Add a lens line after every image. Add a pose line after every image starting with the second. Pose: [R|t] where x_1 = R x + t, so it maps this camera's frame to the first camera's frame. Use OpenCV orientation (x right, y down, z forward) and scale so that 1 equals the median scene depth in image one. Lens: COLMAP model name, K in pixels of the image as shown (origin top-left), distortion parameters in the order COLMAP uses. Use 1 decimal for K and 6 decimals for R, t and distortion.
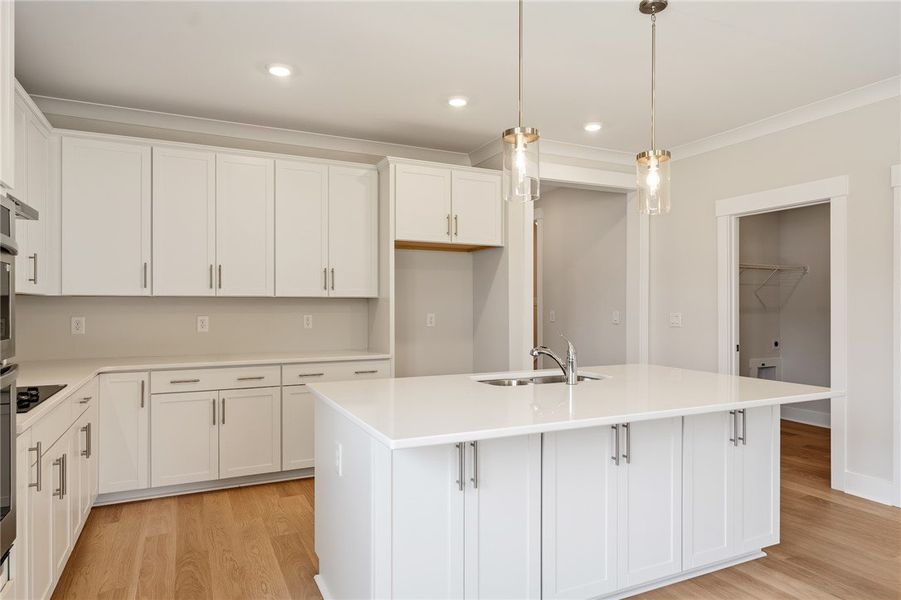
lens RADIAL K [[562.2, 0, 448.9], [0, 562.2, 301.8], [0, 0, 1]] dist [0.000176, 0.000937]
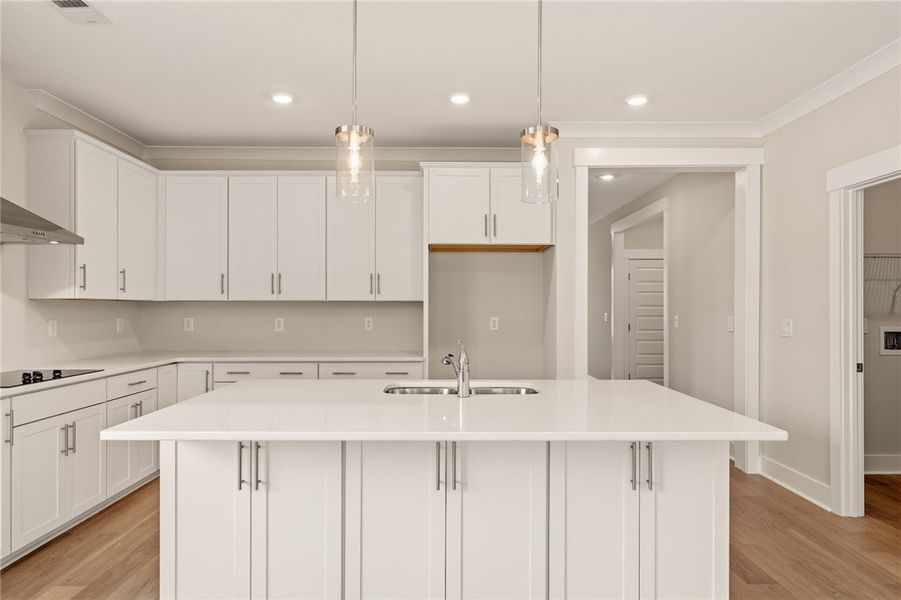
lens RADIAL K [[562.2, 0, 446.5], [0, 562.2, 303.5], [0, 0, 1]] dist [0.000176, 0.000937]
pose [[0.903362, -0.002913, -0.428870, 0.372795], [0.001621, 0.999993, -0.003378, 0.000317], [0.428877, 0.002357, 0.903360, 0.105530]]
